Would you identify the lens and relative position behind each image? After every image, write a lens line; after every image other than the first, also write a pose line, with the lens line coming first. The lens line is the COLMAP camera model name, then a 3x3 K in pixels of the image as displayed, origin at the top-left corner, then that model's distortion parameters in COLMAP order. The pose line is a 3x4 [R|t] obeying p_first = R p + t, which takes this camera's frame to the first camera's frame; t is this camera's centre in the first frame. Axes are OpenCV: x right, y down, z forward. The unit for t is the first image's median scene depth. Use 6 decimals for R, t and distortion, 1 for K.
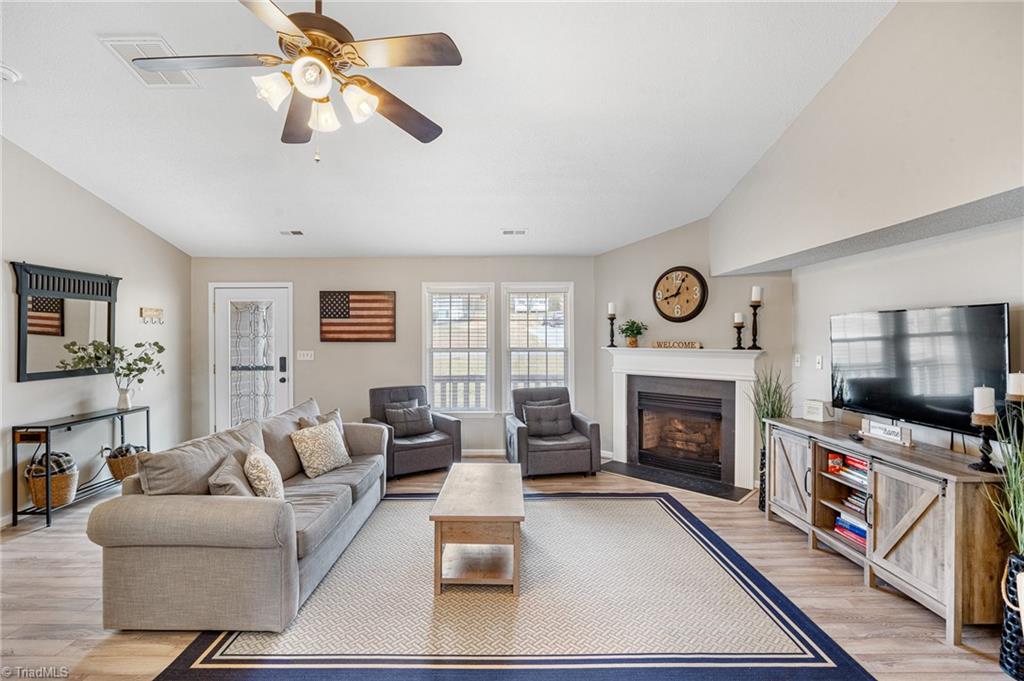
lens RADIAL K [[464.4, 0, 499.3], [0, 464.4, 337.5], [0, 0, 1]] dist [-0.017034, 0.005471]
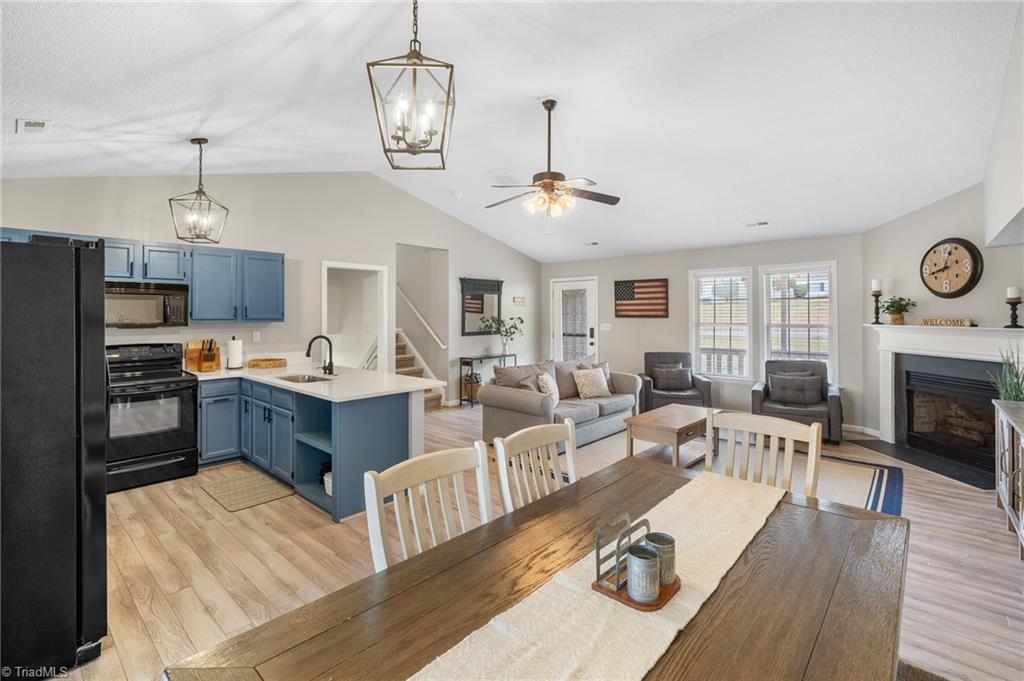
lens RADIAL K [[459.7, 0, 509.7], [0, 459.7, 317.3], [0, 0, 1]] dist [-0.000780, 0.000246]
pose [[0.743758, 0.004559, -0.668434, 0.342817], [-0.000477, 0.999980, 0.006290, -0.000022], [0.668449, -0.004360, 0.743745, -0.274211]]
